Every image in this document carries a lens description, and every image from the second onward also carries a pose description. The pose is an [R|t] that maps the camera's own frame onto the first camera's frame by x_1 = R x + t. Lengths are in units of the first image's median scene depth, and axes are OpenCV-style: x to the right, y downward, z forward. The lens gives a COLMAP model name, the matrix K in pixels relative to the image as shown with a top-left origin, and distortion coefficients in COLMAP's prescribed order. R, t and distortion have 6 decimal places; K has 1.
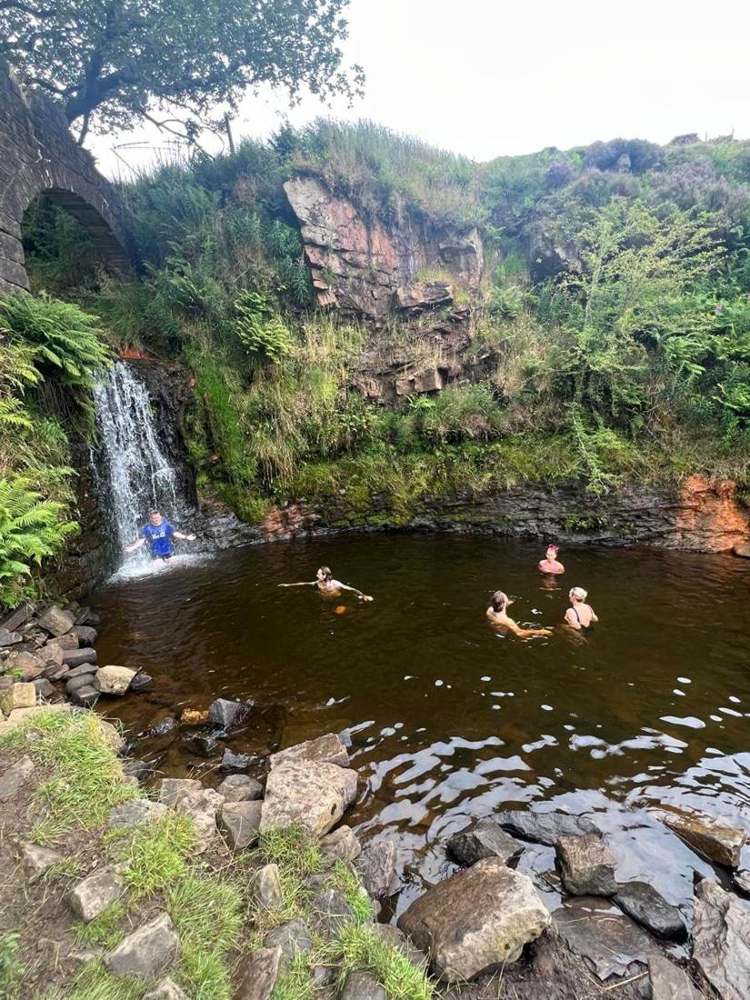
lens RADIAL K [[454.3, 0, 371.6], [0, 454.3, 504.5], [0, 0, 1]] dist [-0.000660, 0.001469]
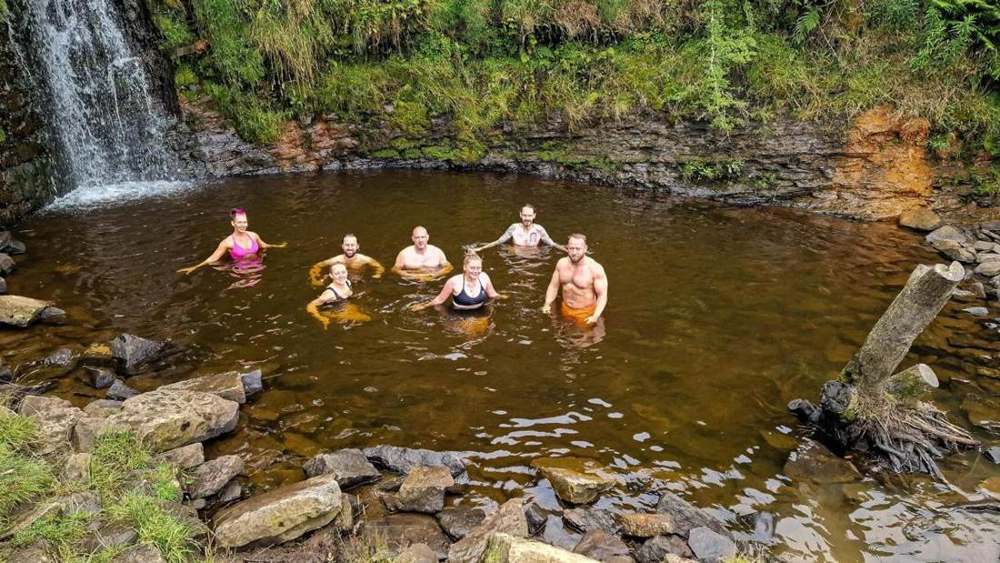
lens RADIAL K [[661.3, 0, 493.8], [0, 661.3, 291.8], [0, 0, 1]] dist [0.060231, -0.033322]
pose [[0.997320, 0.065547, -0.032504, 0.168031], [-0.056763, 0.973509, 0.221493, 0.012251], [0.046161, -0.219054, 0.974620, -0.081659]]
